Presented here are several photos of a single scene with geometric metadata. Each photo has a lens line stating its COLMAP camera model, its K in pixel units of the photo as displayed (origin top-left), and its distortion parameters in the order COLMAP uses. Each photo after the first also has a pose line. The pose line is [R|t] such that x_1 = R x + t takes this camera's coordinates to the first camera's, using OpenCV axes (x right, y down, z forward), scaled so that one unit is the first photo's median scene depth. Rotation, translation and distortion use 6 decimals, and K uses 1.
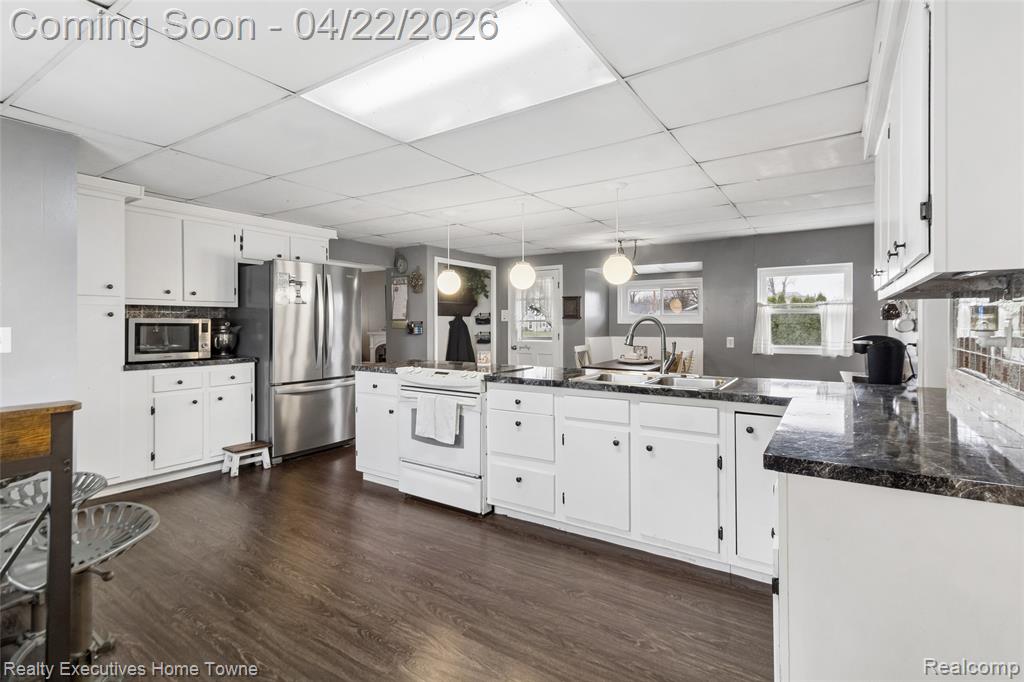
lens RADIAL K [[481.3, 0, 550.9], [0, 481.3, 322.0], [0, 0, 1]] dist [0.000186, 0.000093]
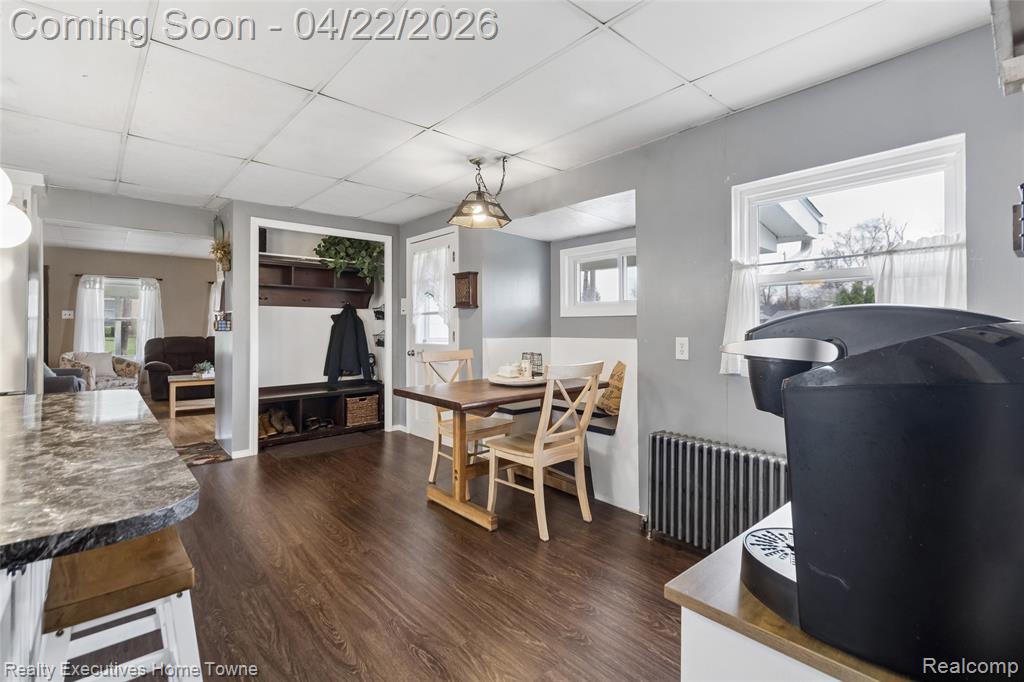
lens RADIAL K [[473.7, 0, 553.0], [0, 473.7, 327.2], [0, 0, 1]] dist [0.000538, 0.000203]
pose [[0.972760, 0.000133, -0.231813, 0.344546], [-0.000111, 1.000000, 0.000109, 0.020632], [0.231813, -0.000080, 0.972760, 0.490803]]
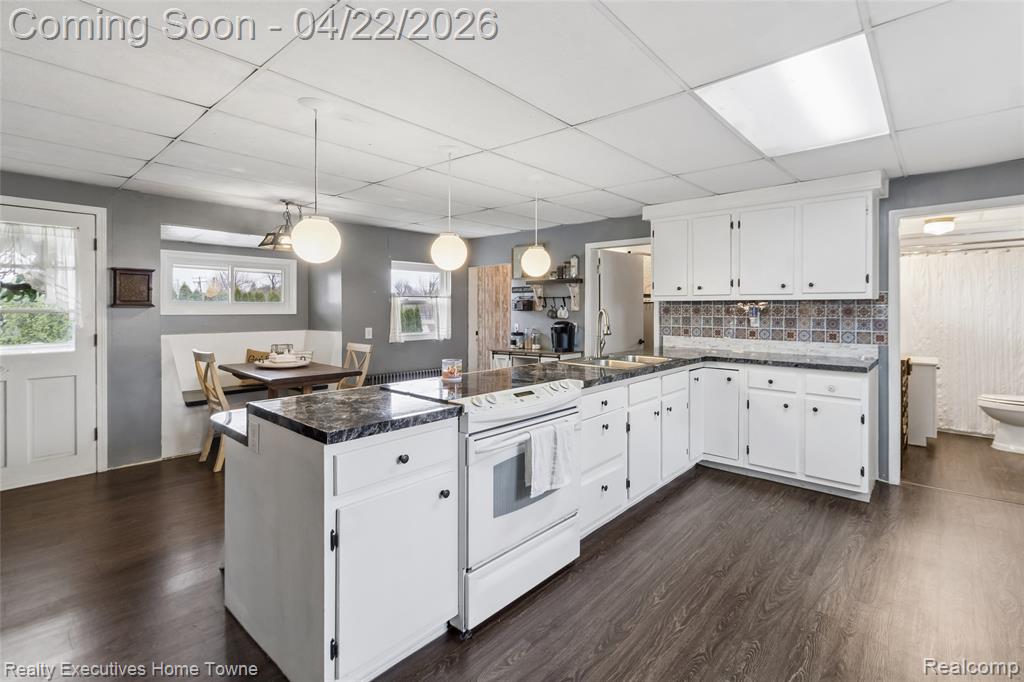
lens RADIAL K [[479.7, 0, 511.7], [0, 479.7, 311.5], [0, 0, 1]] dist [0.001350, 0.000619]
pose [[0.168059, -0.004107, 0.985768, -0.516159], [-0.001207, 0.999990, 0.004372, -0.005574], [-0.985776, -0.001925, 0.168052, 0.531784]]
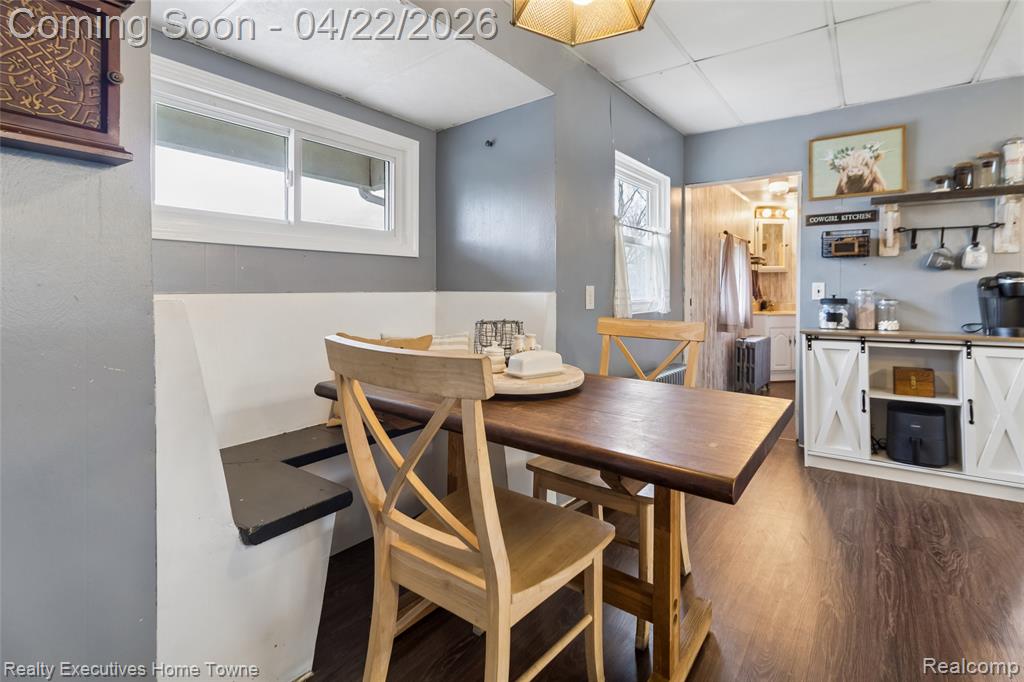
lens RADIAL K [[475.8, 0, 513.2], [0, 475.8, 293.3], [0, 0, 1]] dist [0.001813, 0.000504]
pose [[0.068678, -0.009392, 0.997595, -0.072393], [-0.004651, 0.999942, 0.009734, 0.033361], [-0.997628, -0.005309, 0.068630, 1.005366]]
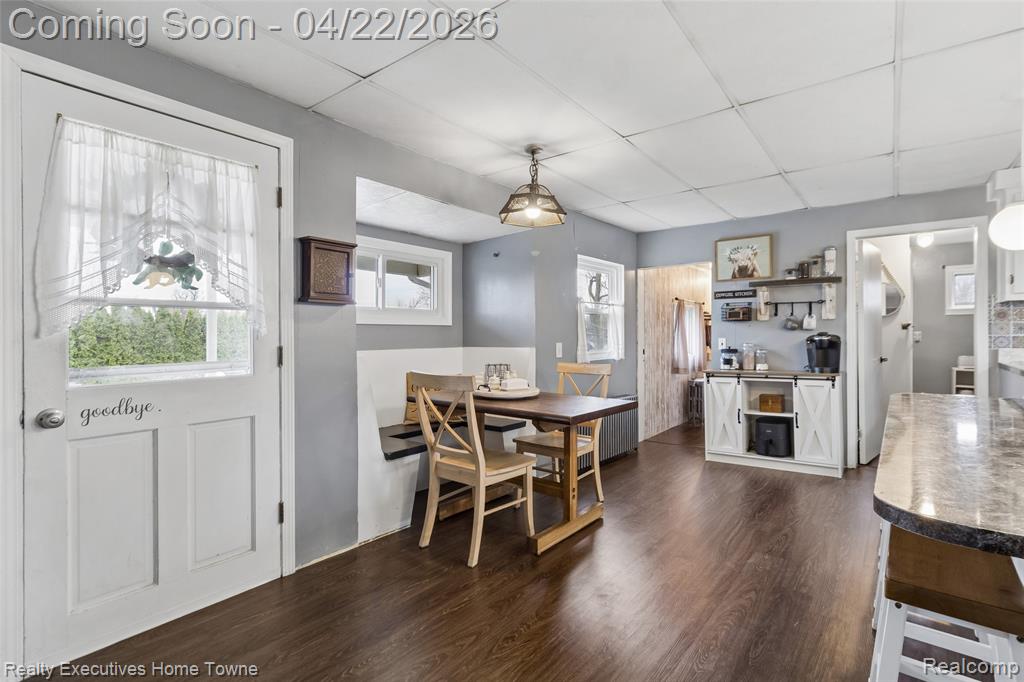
lens RADIAL K [[482.7, 0, 515.8], [0, 482.7, 335.1], [0, 0, 1]] dist [0.000392, 0.000280]
pose [[0.104629, 0.001307, 0.994510, -0.345200], [0.003545, 0.999992, -0.001688, 0.019960], [-0.994505, 0.003702, 0.104624, 0.953341]]
